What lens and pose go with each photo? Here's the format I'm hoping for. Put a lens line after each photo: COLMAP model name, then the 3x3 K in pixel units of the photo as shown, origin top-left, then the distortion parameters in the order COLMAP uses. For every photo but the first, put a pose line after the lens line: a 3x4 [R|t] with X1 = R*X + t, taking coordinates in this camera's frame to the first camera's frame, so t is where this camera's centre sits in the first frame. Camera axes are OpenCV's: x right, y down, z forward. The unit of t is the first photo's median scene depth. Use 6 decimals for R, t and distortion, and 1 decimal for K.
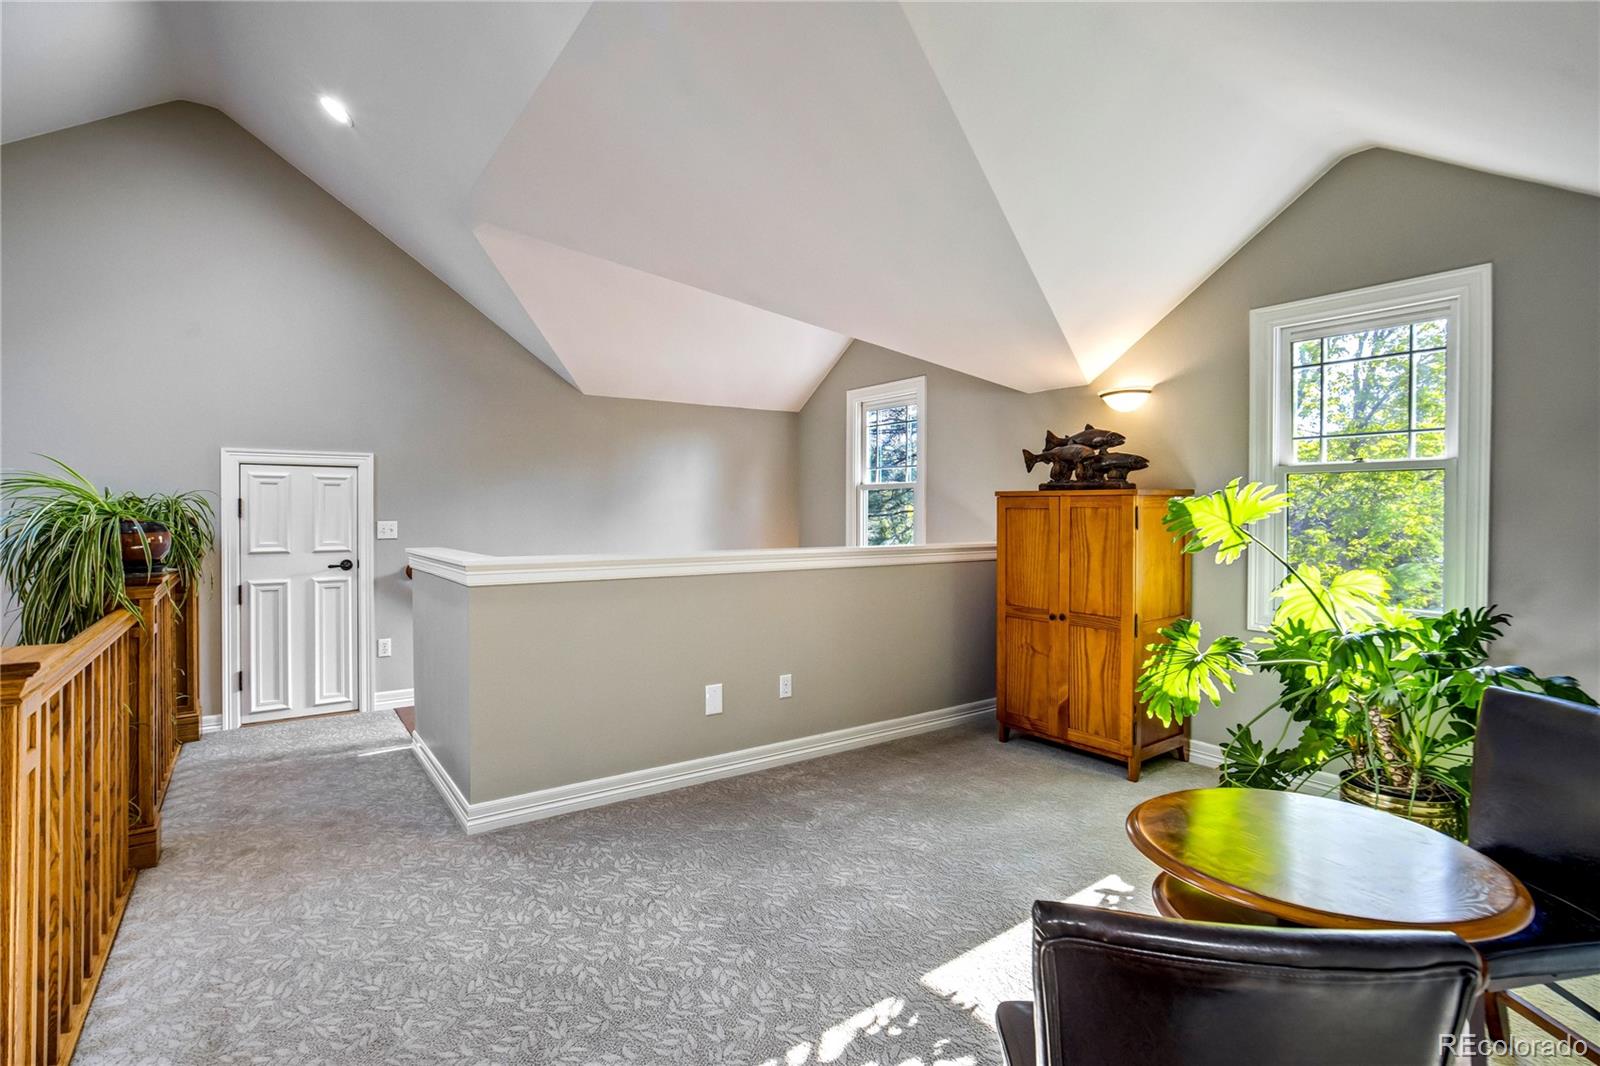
lens RADIAL K [[756.3, 0, 806.9], [0, 756.3, 526.7], [0, 0, 1]] dist [-0.056353, 0.024739]
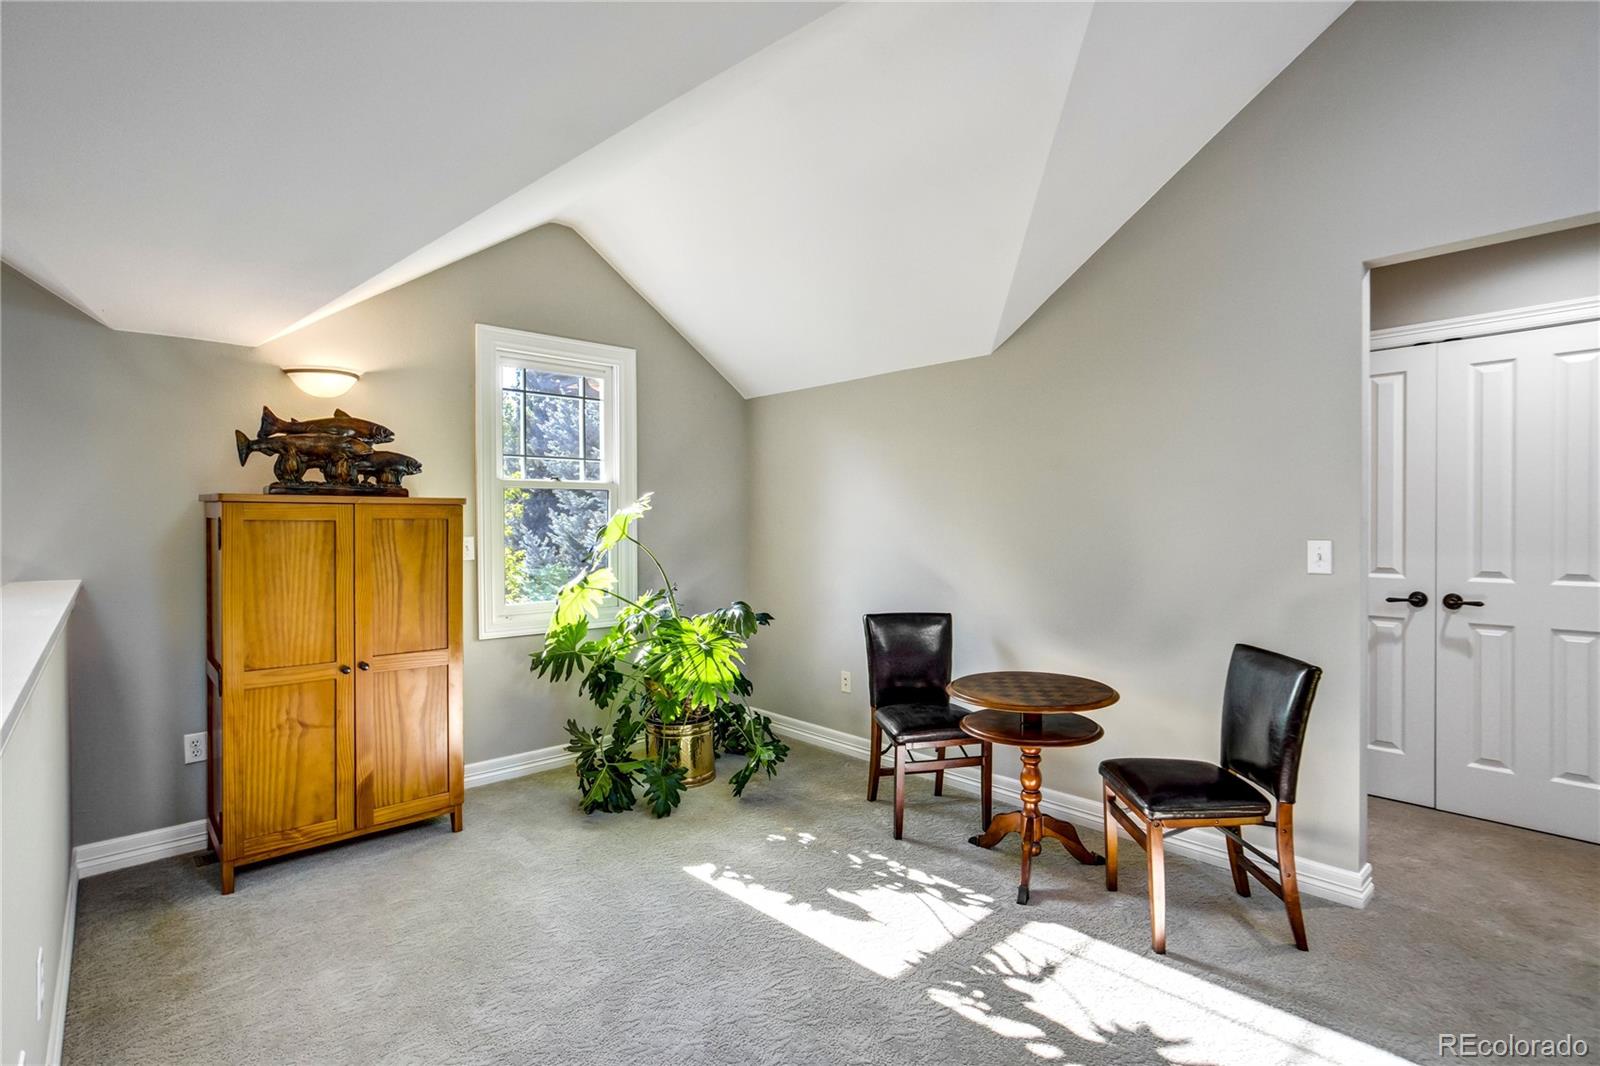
lens RADIAL K [[756.3, 0, 806.9], [0, 756.3, 526.7], [0, 0, 1]] dist [-0.056353, 0.024739]
pose [[-0.119379, -0.007238, 0.992822, -0.447509], [0.024939, 0.999636, 0.010287, -0.014164], [-0.992535, 0.025988, -0.119155, 0.651001]]
